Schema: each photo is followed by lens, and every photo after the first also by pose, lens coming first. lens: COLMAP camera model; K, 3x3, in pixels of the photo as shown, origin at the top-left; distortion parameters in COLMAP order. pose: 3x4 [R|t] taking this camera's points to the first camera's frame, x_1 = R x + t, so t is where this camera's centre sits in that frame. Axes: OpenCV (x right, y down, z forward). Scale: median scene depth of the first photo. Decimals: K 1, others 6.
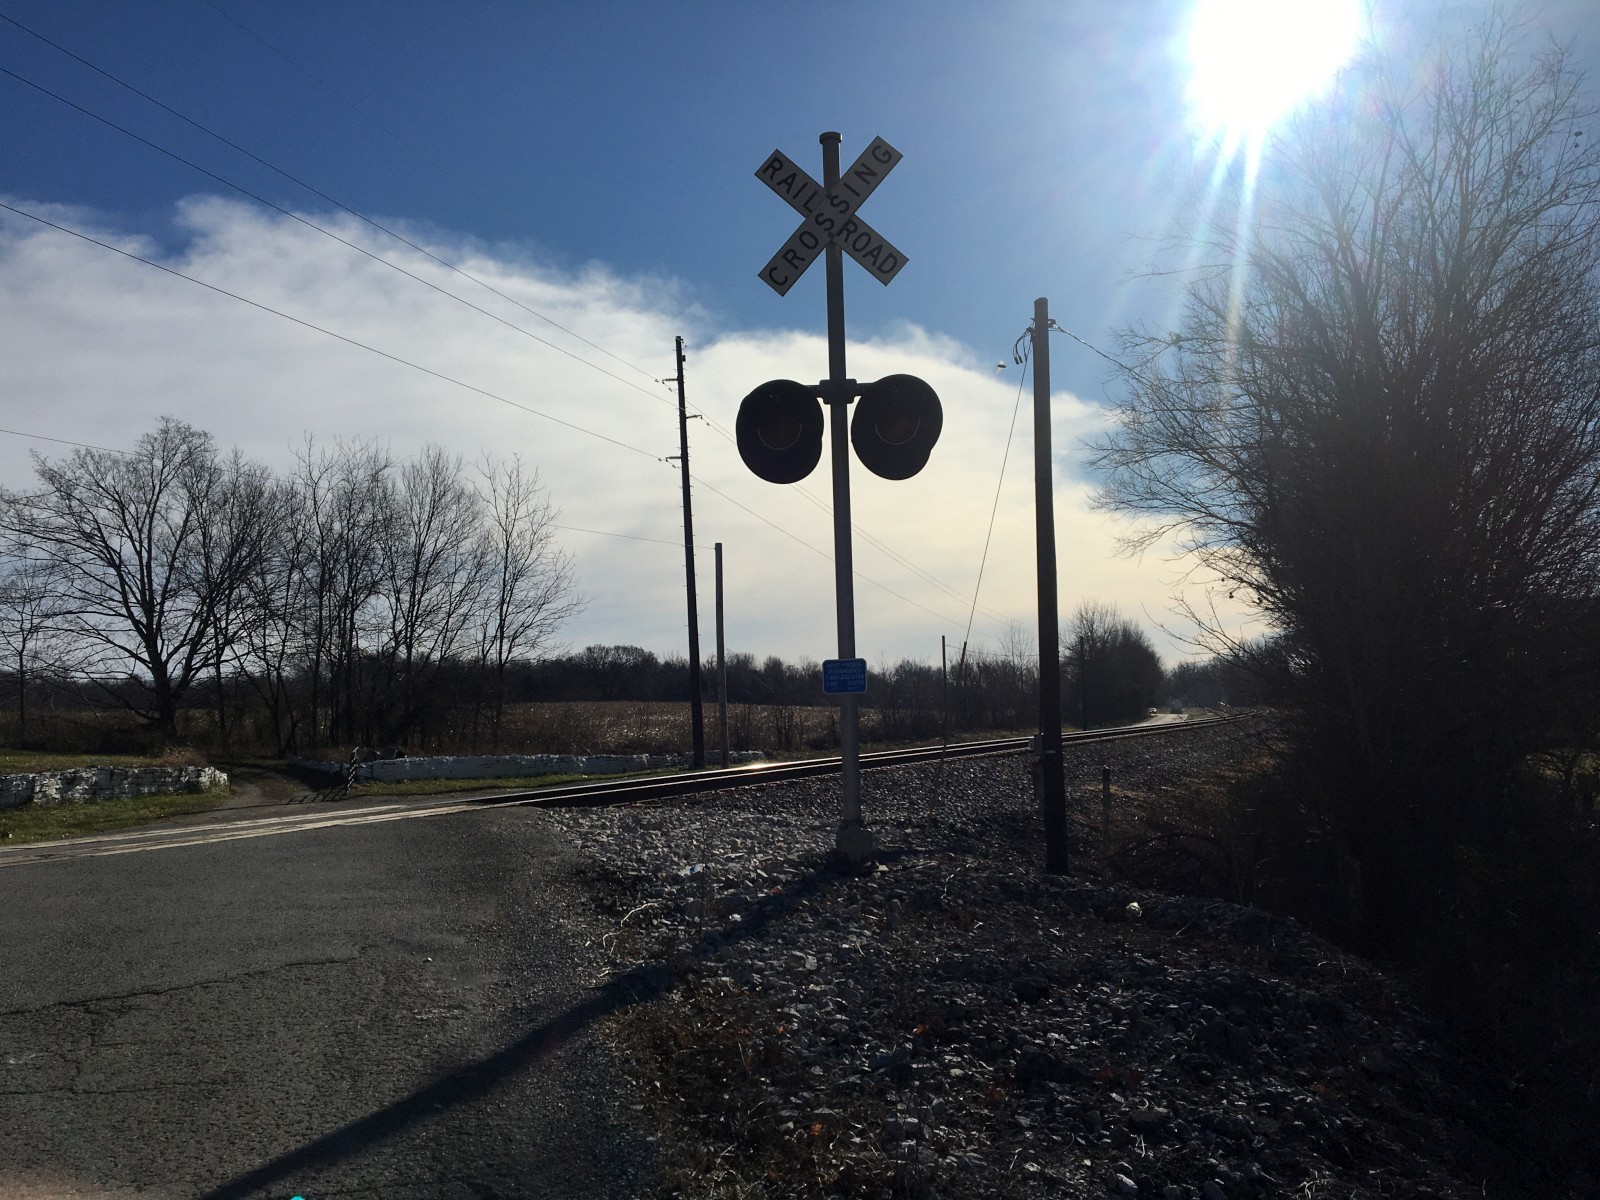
lens RADIAL K [[1333.6, 0, 781.0], [0, 1333.6, 615.5], [0, 0, 1]] dist [0.106880, -0.157729]
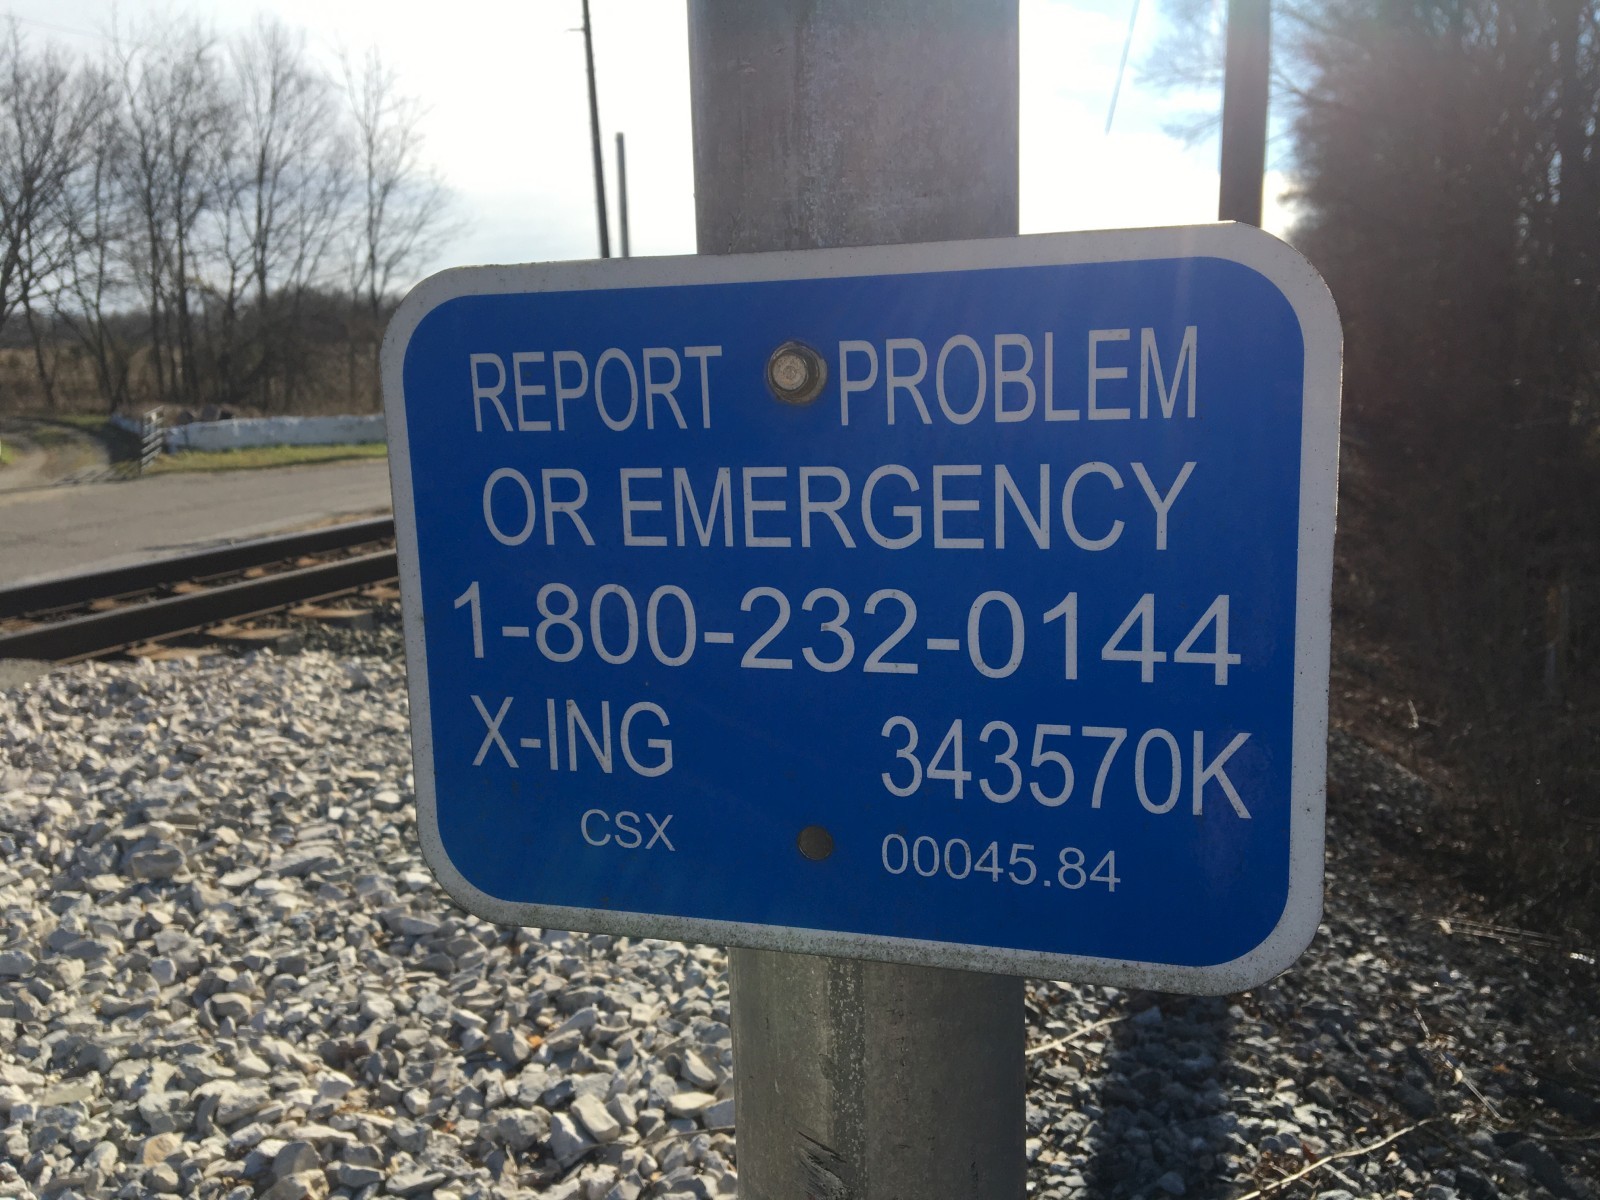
lens RADIAL K [[1356.1, 0, 800.0], [0, 1356.1, 600.0], [0, 0, 1]] dist [0.013912, 0.001754]
pose [[0.998608, -0.006319, 0.052363, 0.009231], [-0.006918, 0.968530, 0.248800, 0.006595], [-0.052288, -0.248815, 0.967138, 0.168604]]
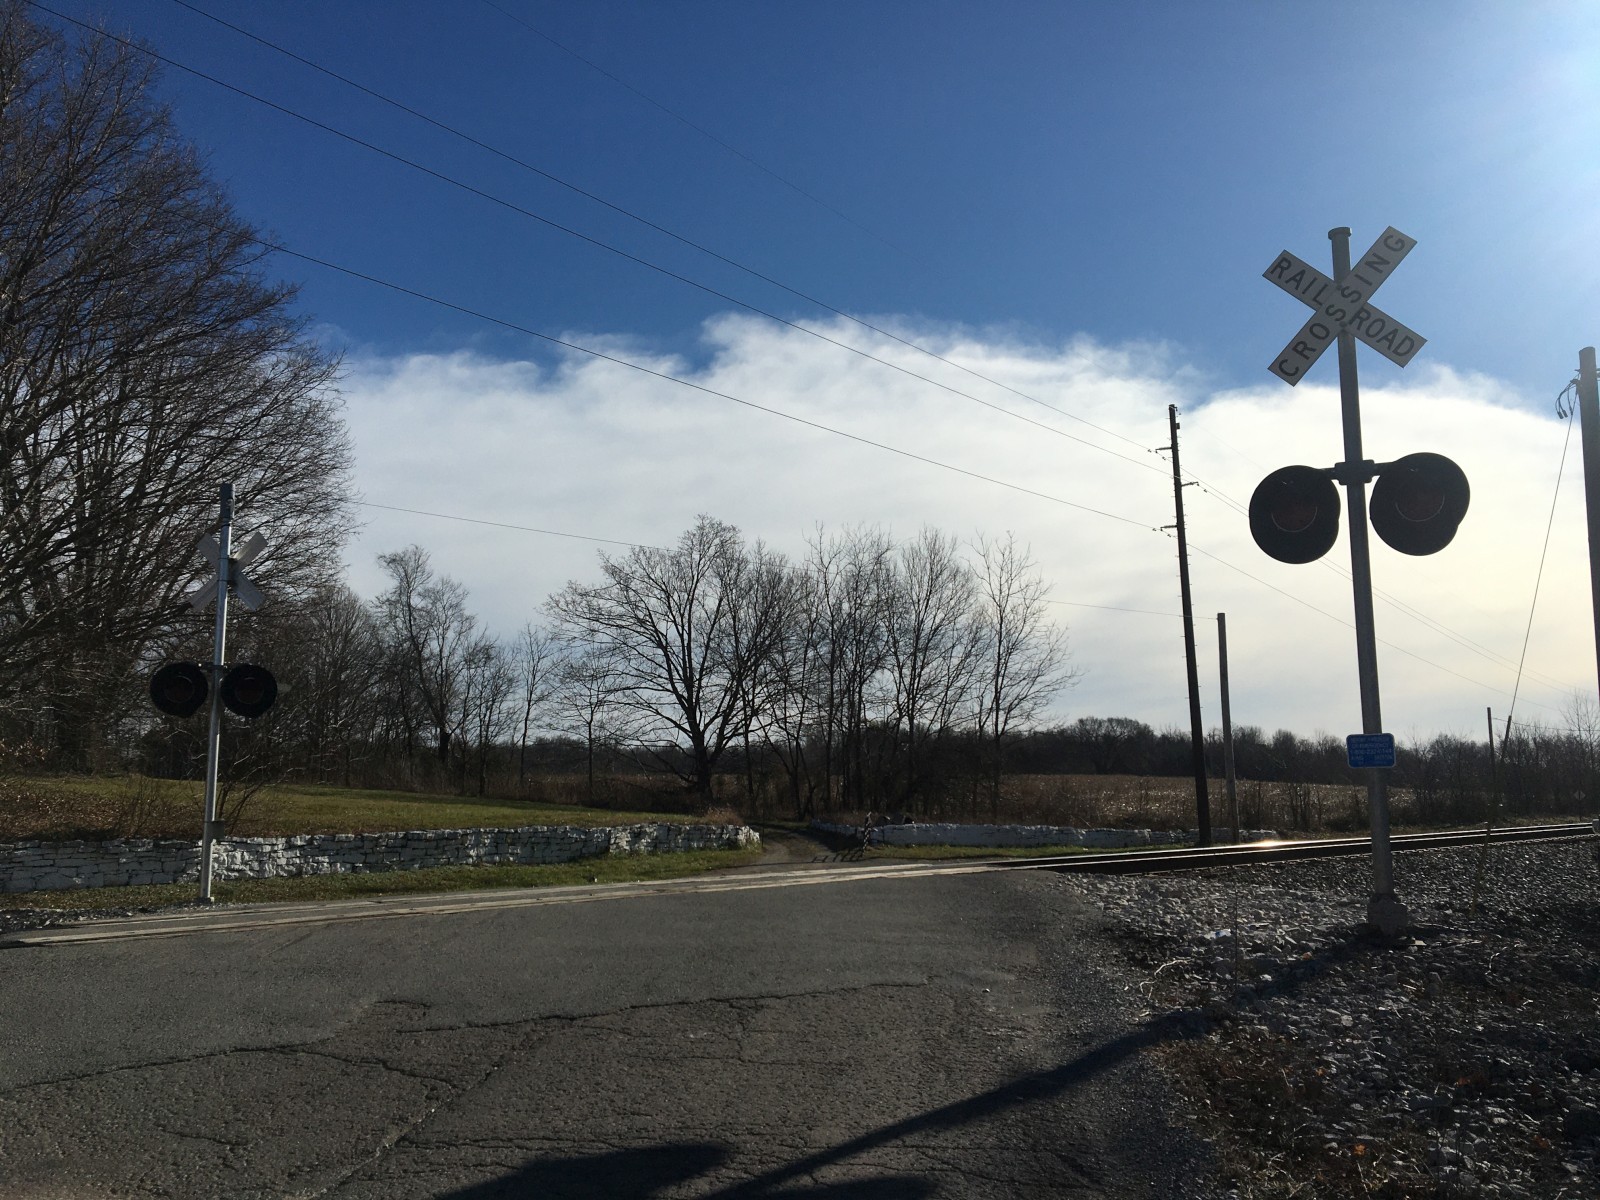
lens RADIAL K [[1333.6, 0, 781.0], [0, 1333.6, 615.5], [0, 0, 1]] dist [0.106880, -0.157729]
pose [[0.935780, -0.027279, -0.351528, -0.001553], [0.008519, 0.998461, -0.054803, -0.001019], [0.352482, 0.048289, 0.934572, -0.026638]]
